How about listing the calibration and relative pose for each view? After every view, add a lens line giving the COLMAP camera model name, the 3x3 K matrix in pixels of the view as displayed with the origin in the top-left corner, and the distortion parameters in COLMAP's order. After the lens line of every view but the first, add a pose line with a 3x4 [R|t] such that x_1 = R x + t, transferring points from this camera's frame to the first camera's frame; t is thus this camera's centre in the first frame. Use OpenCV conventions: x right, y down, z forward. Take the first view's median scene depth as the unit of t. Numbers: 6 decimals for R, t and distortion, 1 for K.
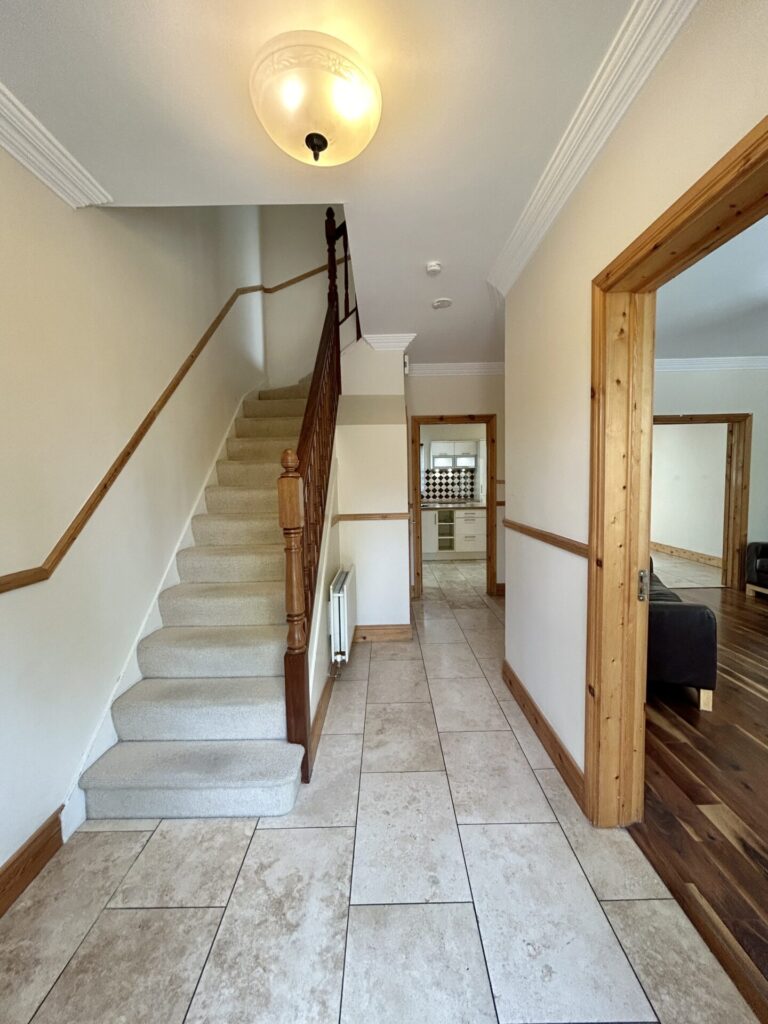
lens RADIAL K [[412.2, 0, 384.0], [0, 412.2, 512.0], [0, 0, 1]] dist [-0.002555, -0.000043]
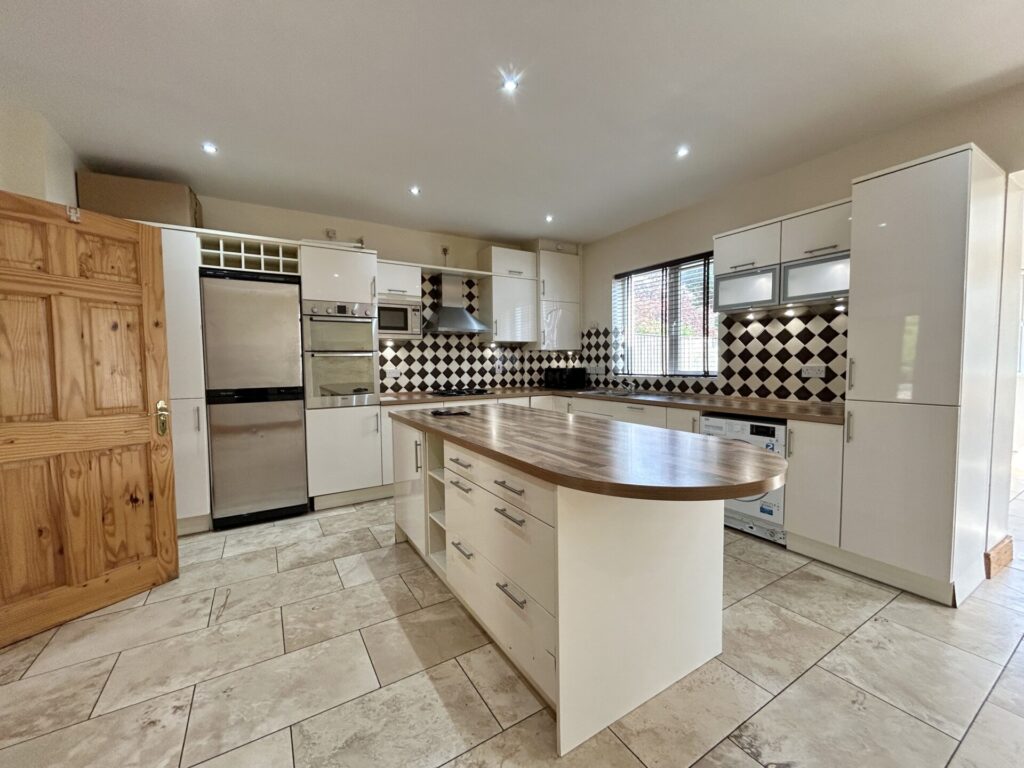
lens RADIAL K [[412.2, 0, 509.9], [0, 412.2, 384.5], [0, 0, 1]] dist [-0.002555, -0.000043]
pose [[0.518732, 0.061345, -0.852733, 0.322539], [-0.070610, 0.997089, 0.028777, -0.038462], [0.852016, 0.045283, 0.521554, 0.641758]]
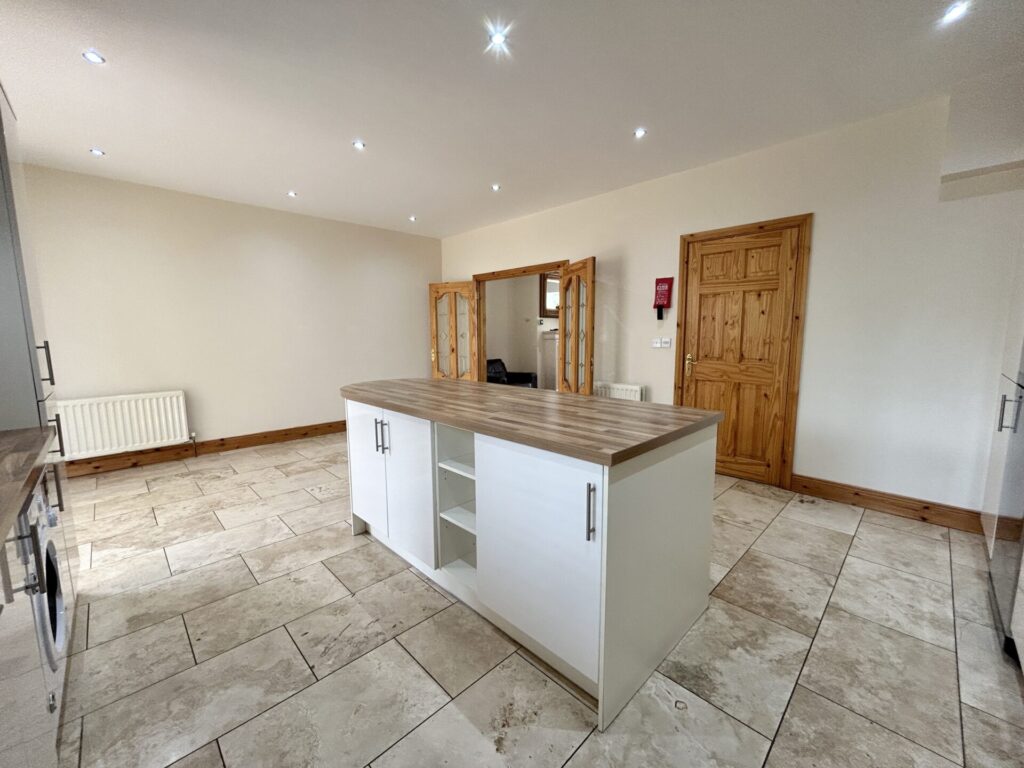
lens RADIAL K [[412.2, 0, 509.9], [0, 412.2, 384.5], [0, 0, 1]] dist [-0.002555, -0.000043]
pose [[-0.698980, -0.063835, 0.712286, -0.035922], [0.082127, 0.982253, 0.168622, -0.055849], [-0.710409, 0.176361, -0.681333, 0.915859]]
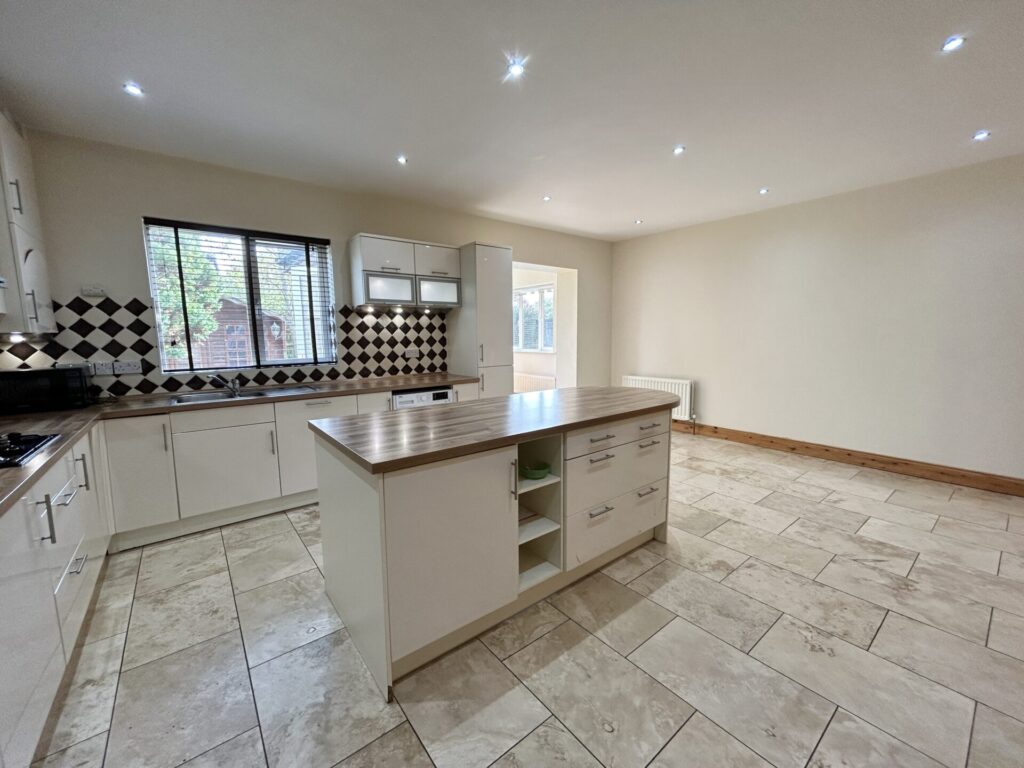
lens RADIAL K [[412.2, 0, 509.9], [0, 412.2, 384.5], [0, 0, 1]] dist [-0.002555, -0.000043]
pose [[0.786661, -0.065458, 0.613905, -0.020201], [0.049488, 0.997849, 0.042982, -0.035744], [-0.615399, -0.003431, 0.788209, 0.580399]]
